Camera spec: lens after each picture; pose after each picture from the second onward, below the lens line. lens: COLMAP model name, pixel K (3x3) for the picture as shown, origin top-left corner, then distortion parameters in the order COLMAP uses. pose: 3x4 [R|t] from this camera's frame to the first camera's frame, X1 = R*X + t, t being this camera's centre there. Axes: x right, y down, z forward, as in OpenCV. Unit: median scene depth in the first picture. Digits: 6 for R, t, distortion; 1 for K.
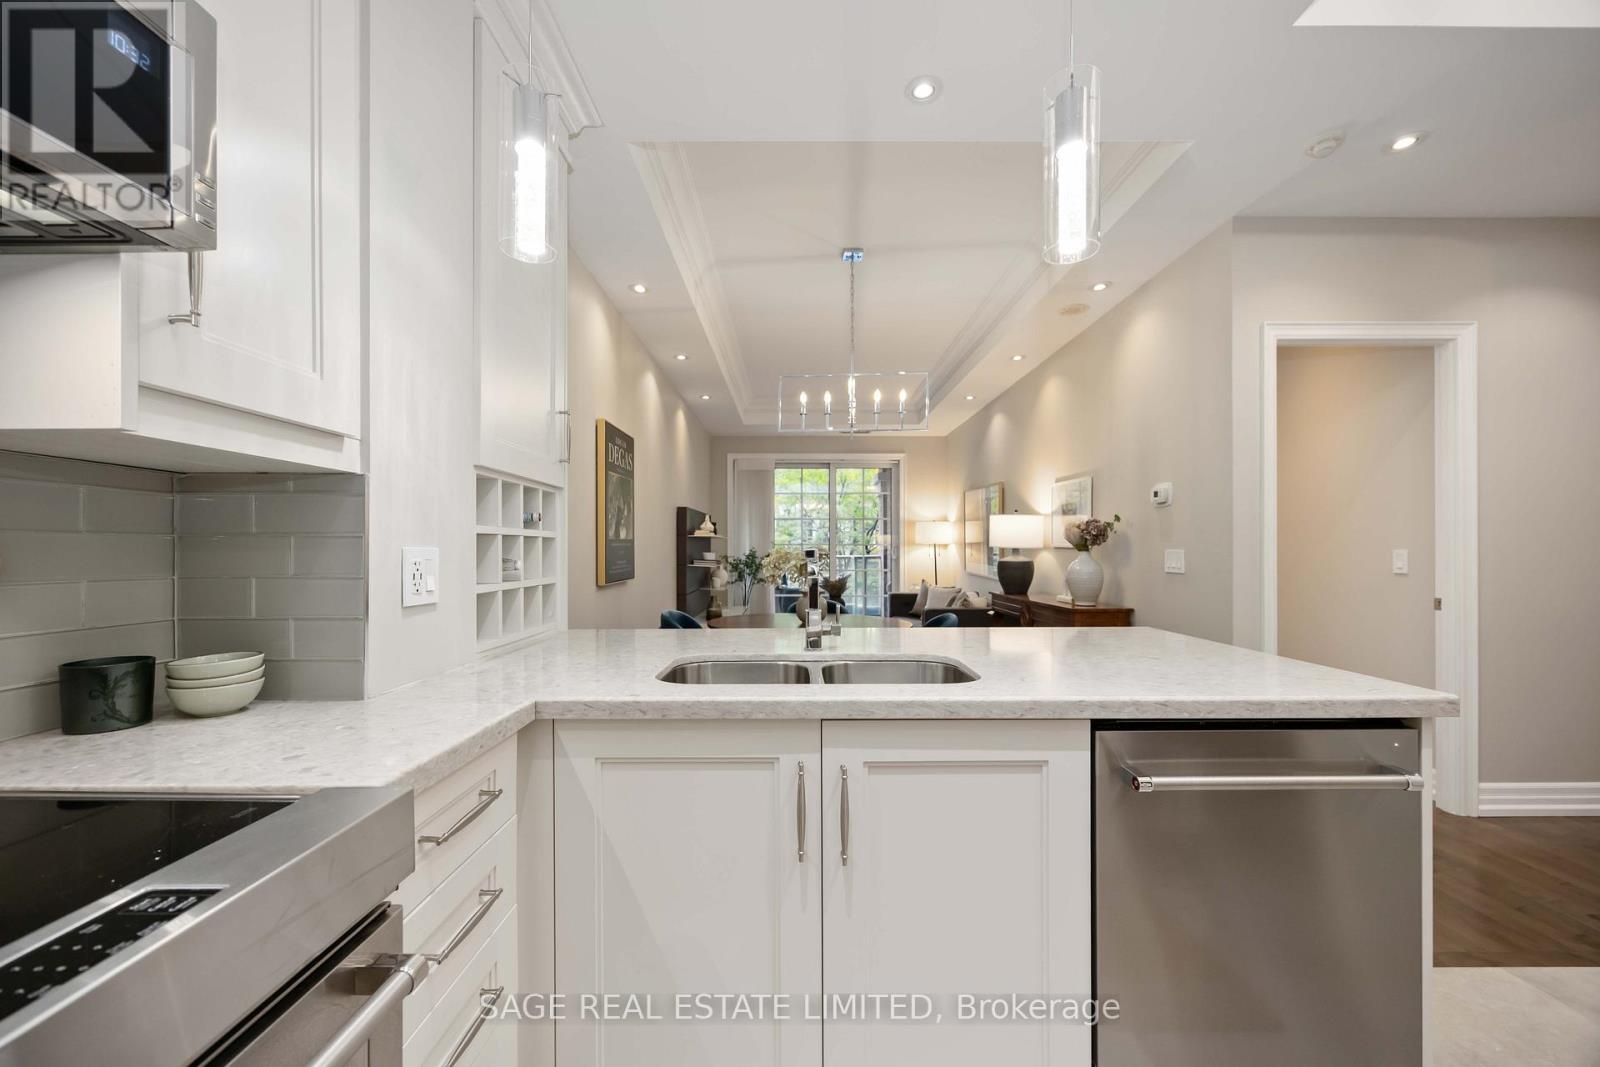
lens RADIAL K [[613.3, 0, 798.8], [0, 613.3, 546.2], [0, 0, 1]] dist [-0.000164, 0.000037]
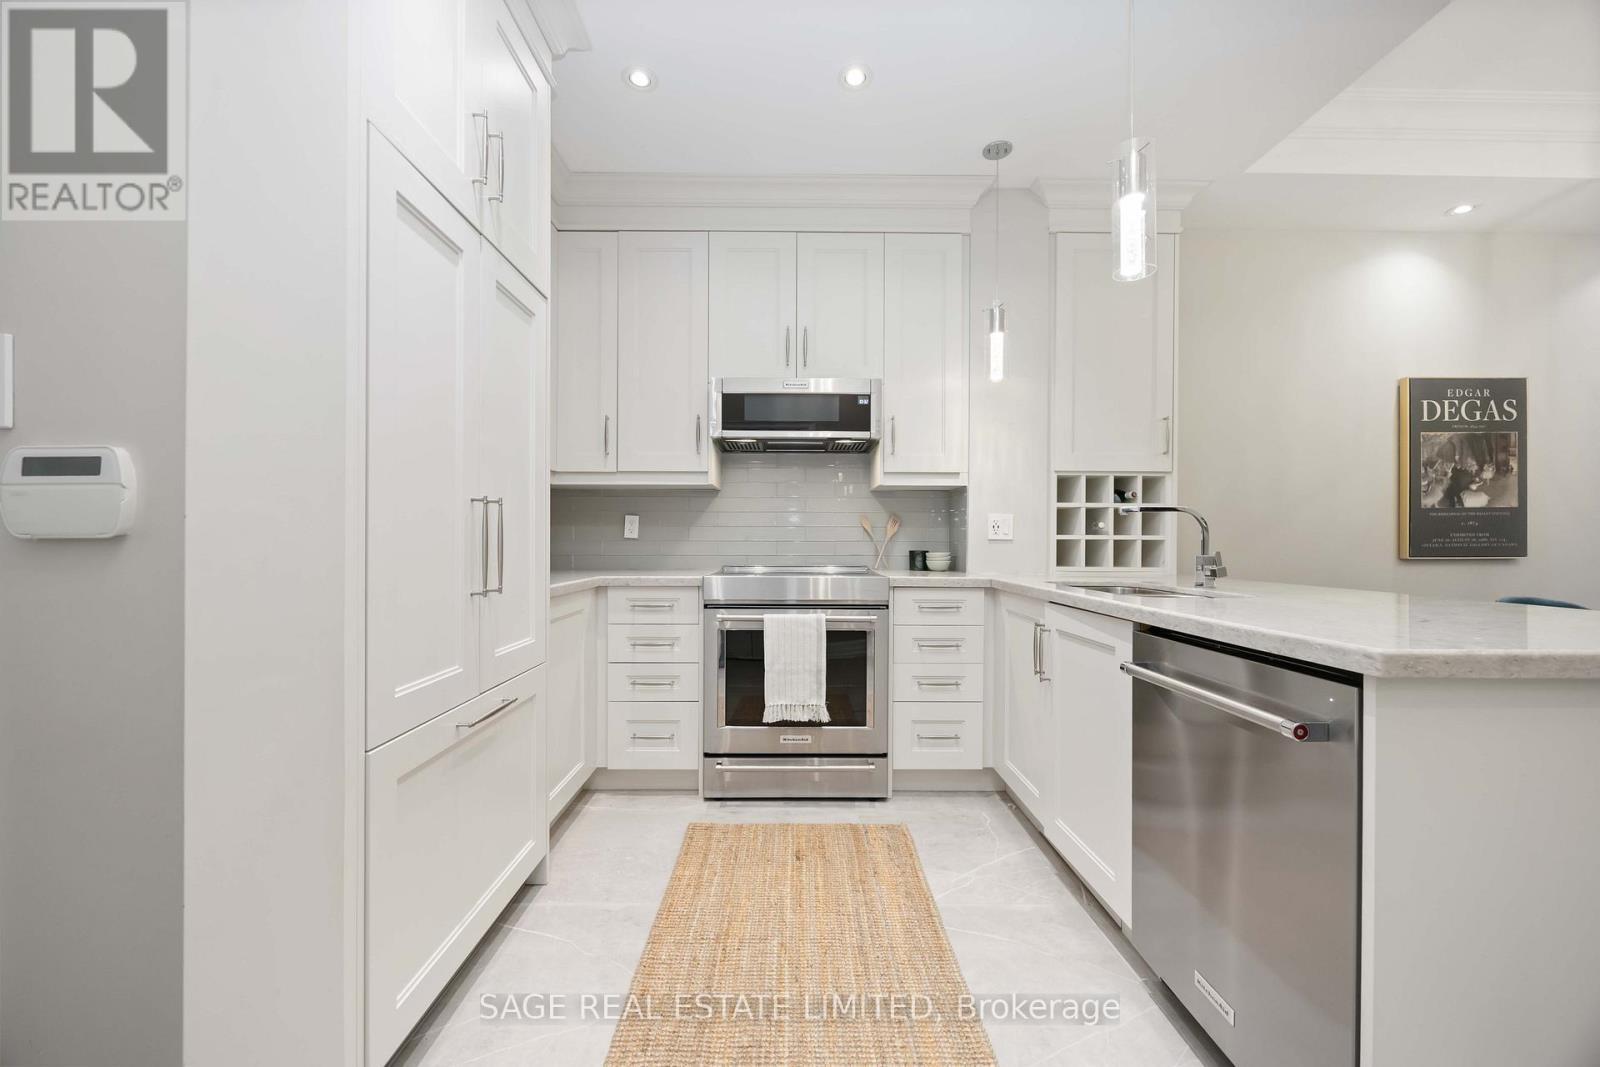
lens RADIAL K [[611.2, 0, 800.0], [0, 611.2, 541.5], [0, 0, 1]] dist [-0.001760, -0.000252]
pose [[0.007514, 0.003180, -0.999967, 0.345664], [0.000189, 0.999995, 0.003182, 0.020047], [0.999972, -0.000213, 0.007514, 0.051245]]
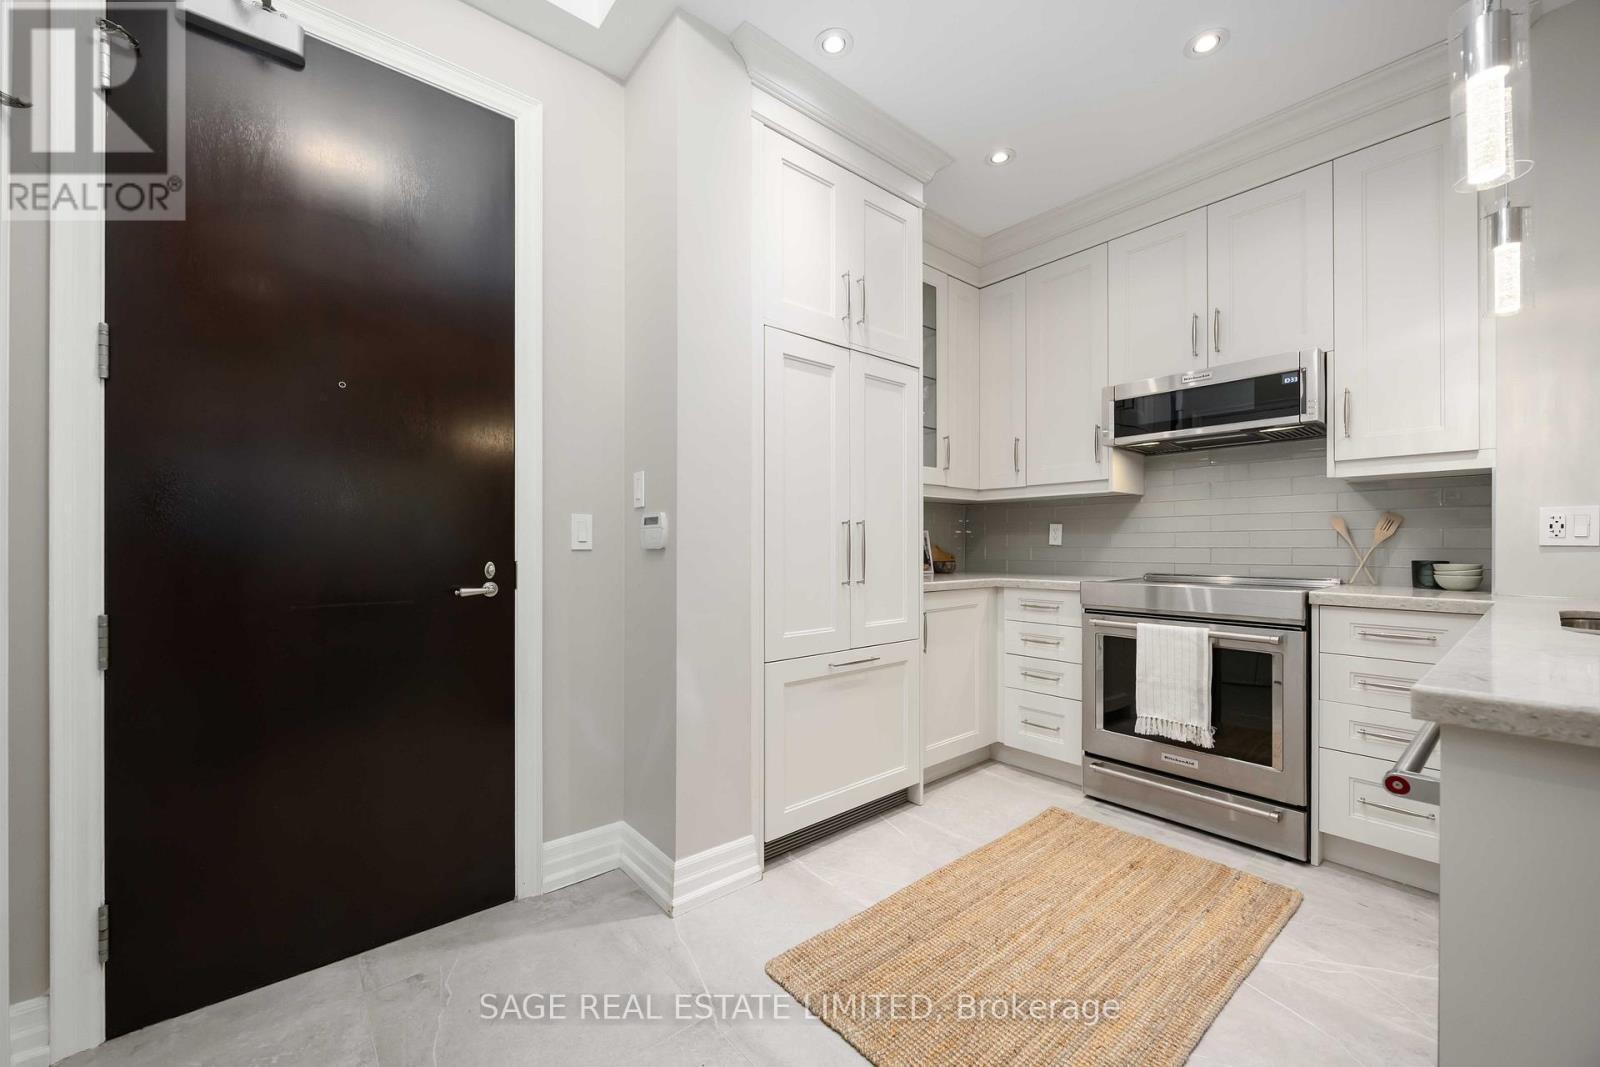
lens RADIAL K [[630.5, 0, 799.0], [0, 630.5, 542.7], [0, 0, 1]] dist [-0.000099, -0.000054]
pose [[-0.770021, -0.000219, -0.638018, 0.372630], [0.004033, 0.999978, -0.005210, 0.018668], [0.638006, -0.006585, -0.770003, 0.210001]]
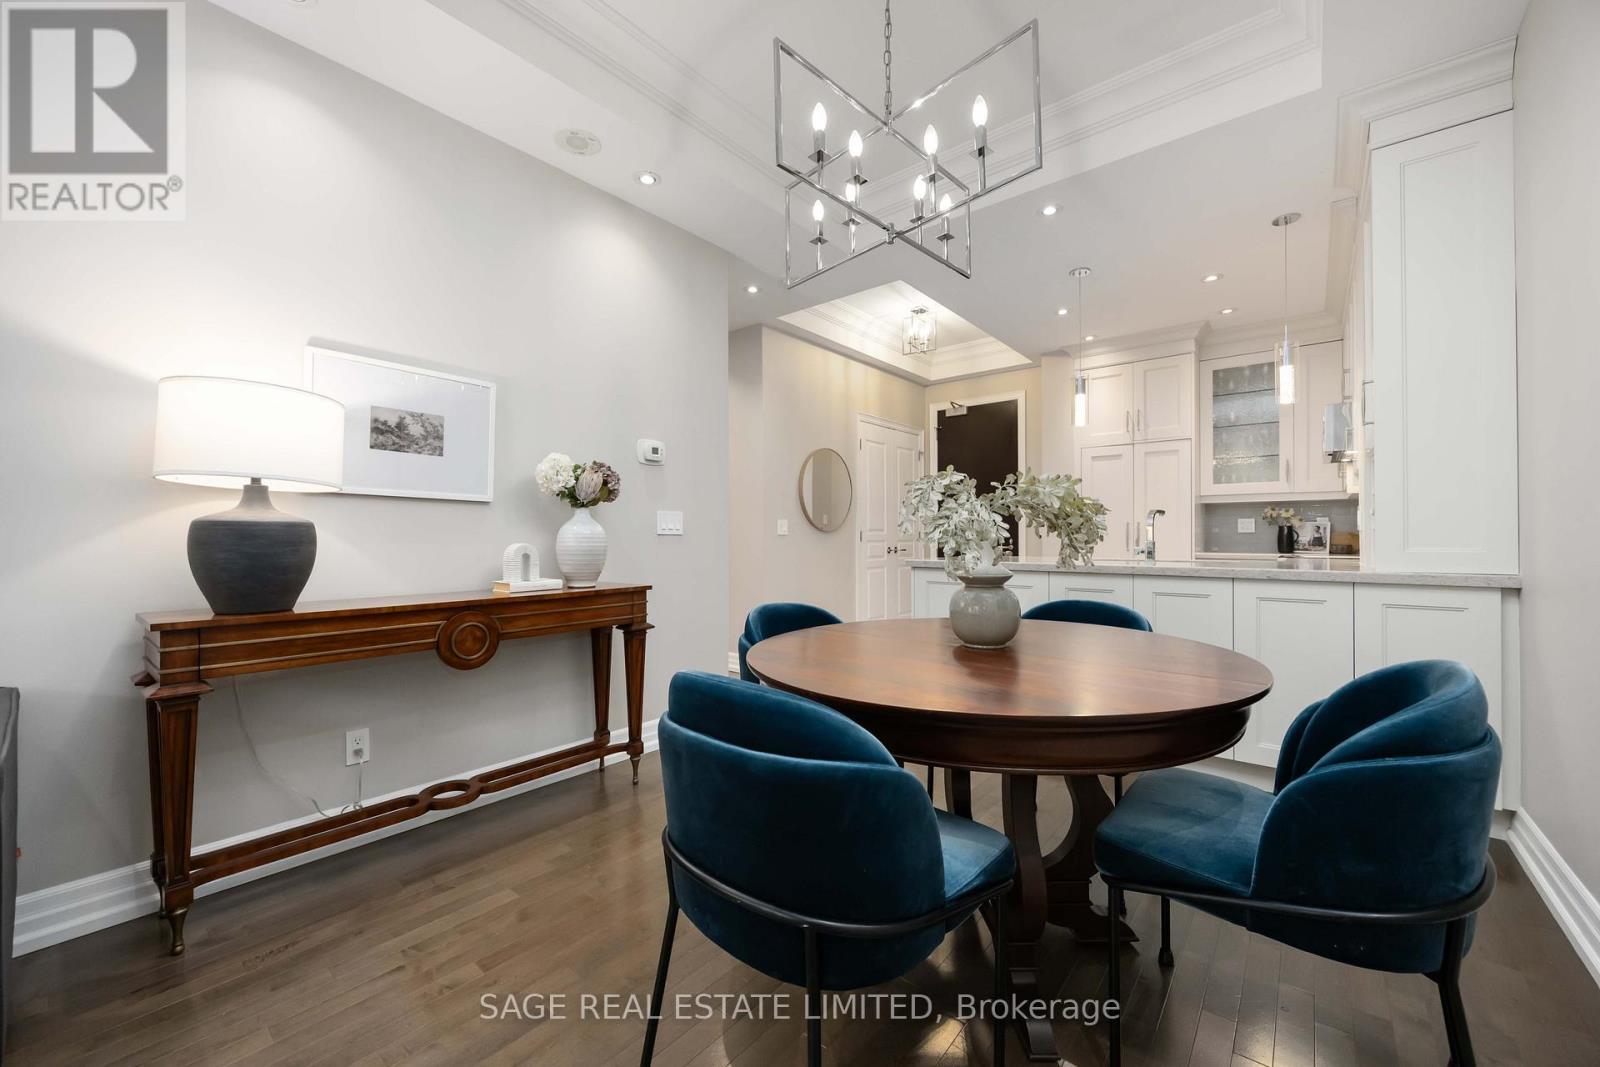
lens RADIAL K [[622.2, 0, 795.2], [0, 622.2, 536.5], [0, 0, 1]] dist [-0.000801, -0.000058]
pose [[-0.766670, 0.003959, 0.642029, -0.104996], [-0.000093, 0.999980, -0.006278, 0.028927], [-0.642042, -0.004873, -0.766654, 0.895175]]
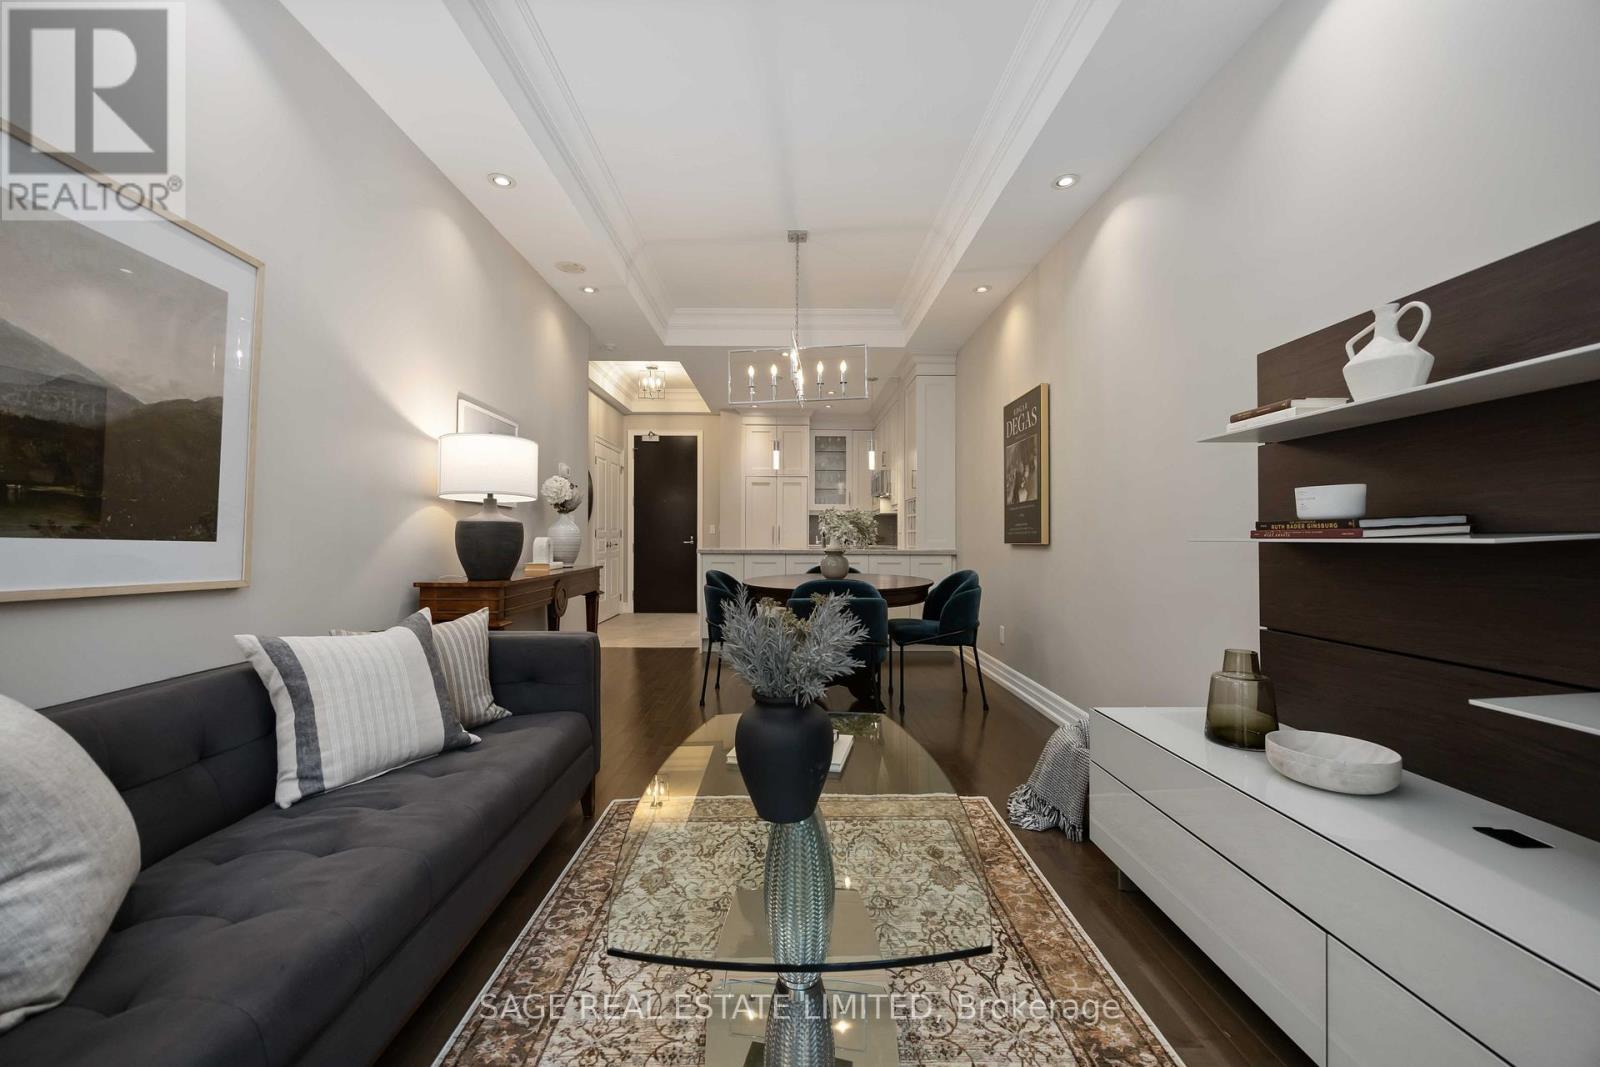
lens RADIAL K [[625.2, 0, 797.6], [0, 625.2, 534.0], [0, 0, 1]] dist [-0.002257, 0.000083]
pose [[-0.999892, -0.001329, -0.014663, 0.064393], [-0.001211, 0.999967, -0.008034, 0.032650], [0.014674, -0.008016, -0.999860, 1.315896]]
